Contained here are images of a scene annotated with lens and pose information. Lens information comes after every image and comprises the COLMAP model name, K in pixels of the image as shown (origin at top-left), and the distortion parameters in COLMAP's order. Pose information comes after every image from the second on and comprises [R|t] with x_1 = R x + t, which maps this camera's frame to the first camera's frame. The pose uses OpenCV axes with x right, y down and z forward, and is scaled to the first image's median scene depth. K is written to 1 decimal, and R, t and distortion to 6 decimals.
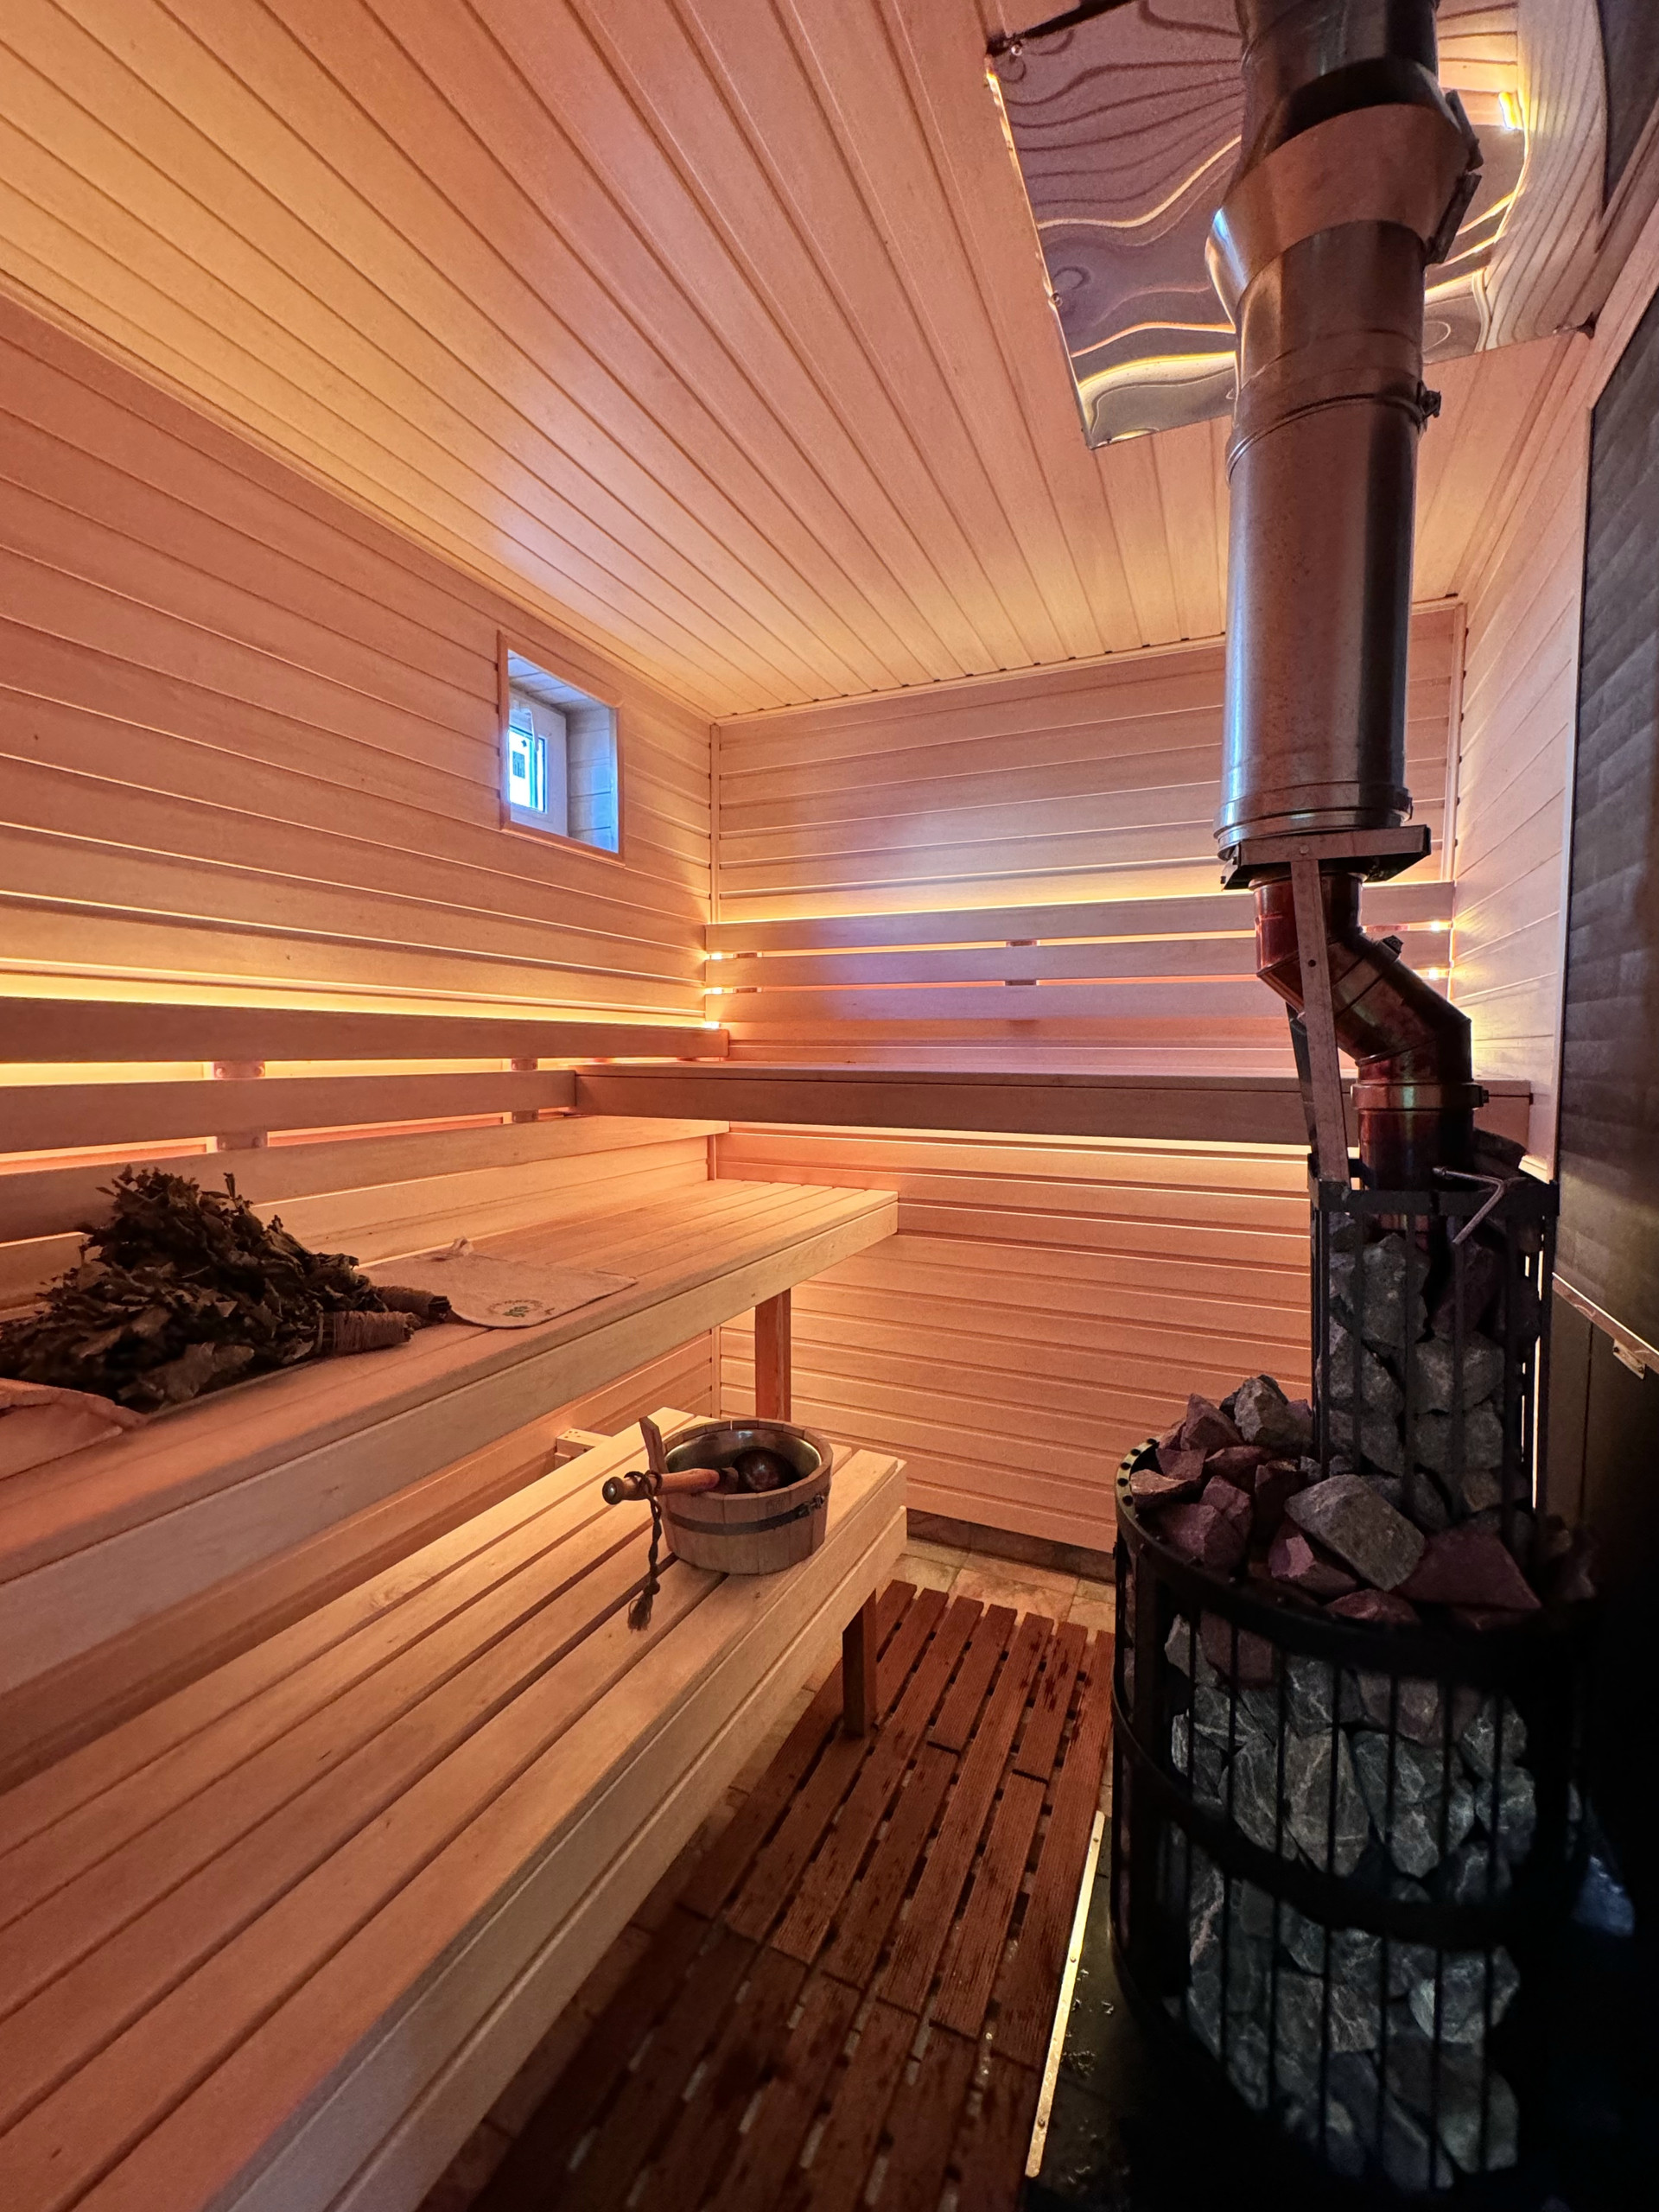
lens RADIAL K [[887.2, 0, 835.5], [0, 887.2, 1104.0], [0, 0, 1]] dist [-0.001144, 0.000321]
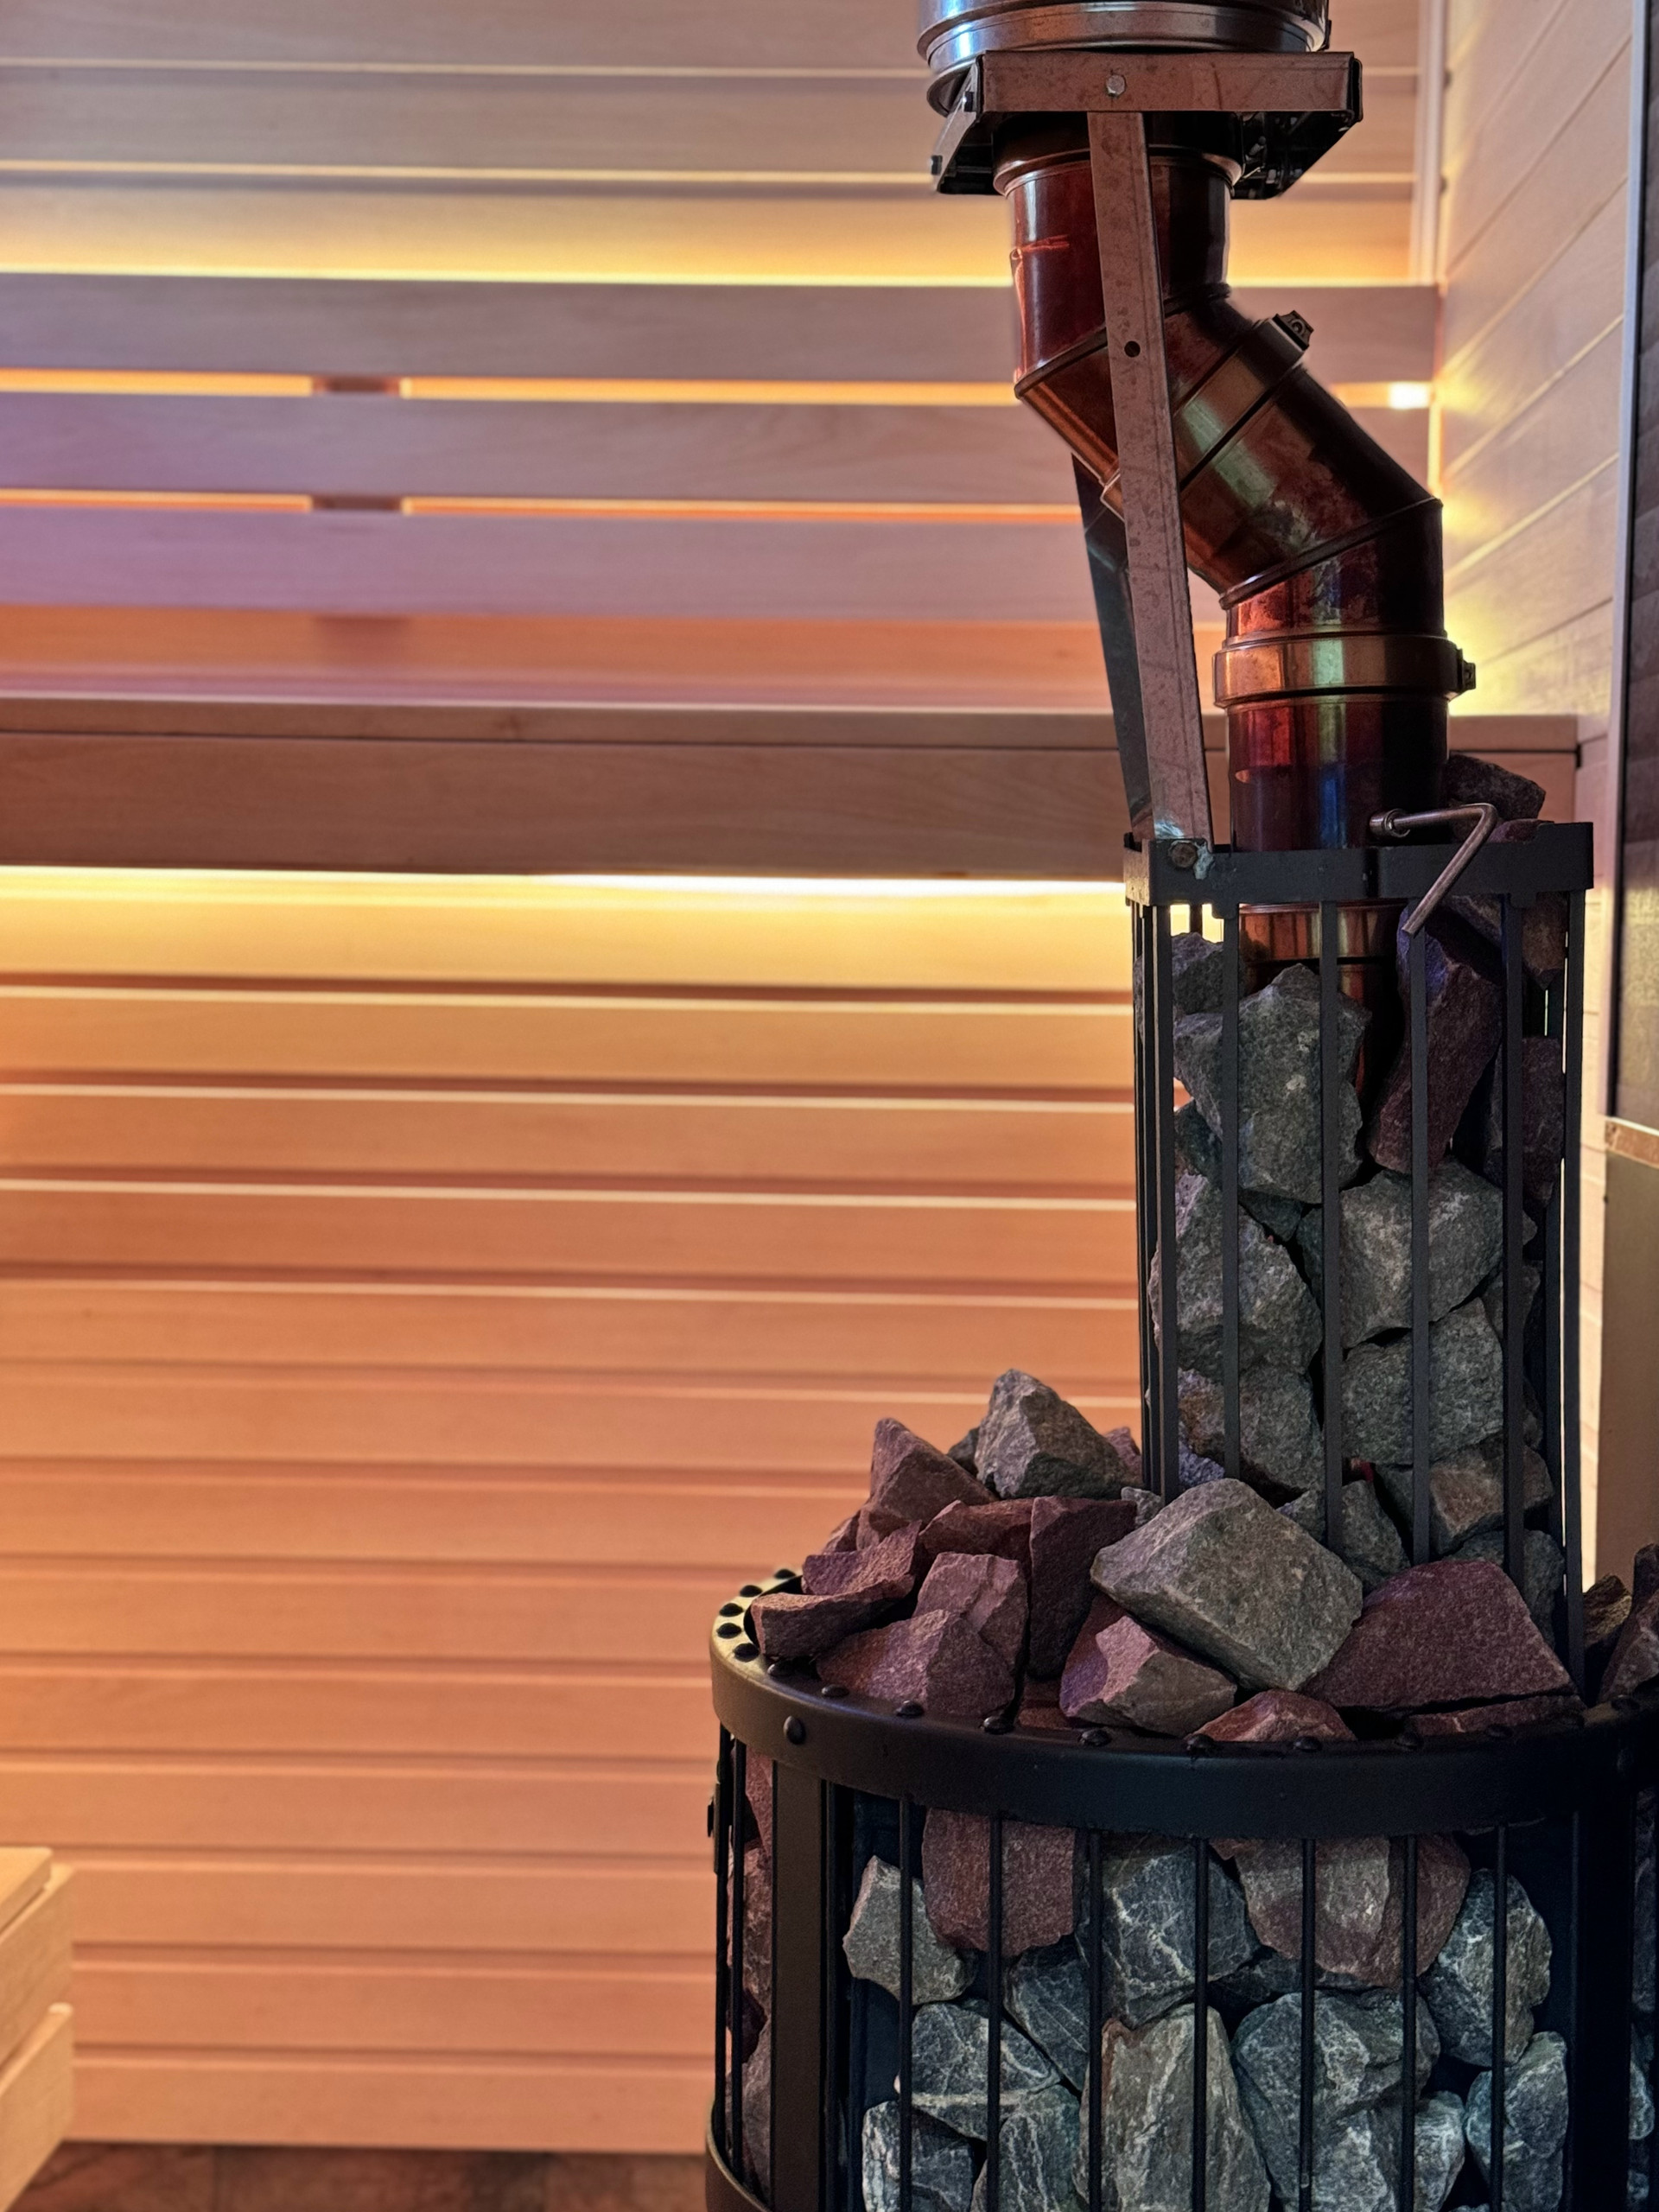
lens RADIAL K [[3175.2, 0, 740.3], [0, 3175.2, 1117.7], [0, 0, 1]] dist [0.116149, -0.132036]
pose [[0.929887, -0.011160, 0.367677, -0.186044], [0.012223, 0.999925, -0.000563, 0.175877], [-0.367643, 0.005018, 0.929953, -0.323950]]
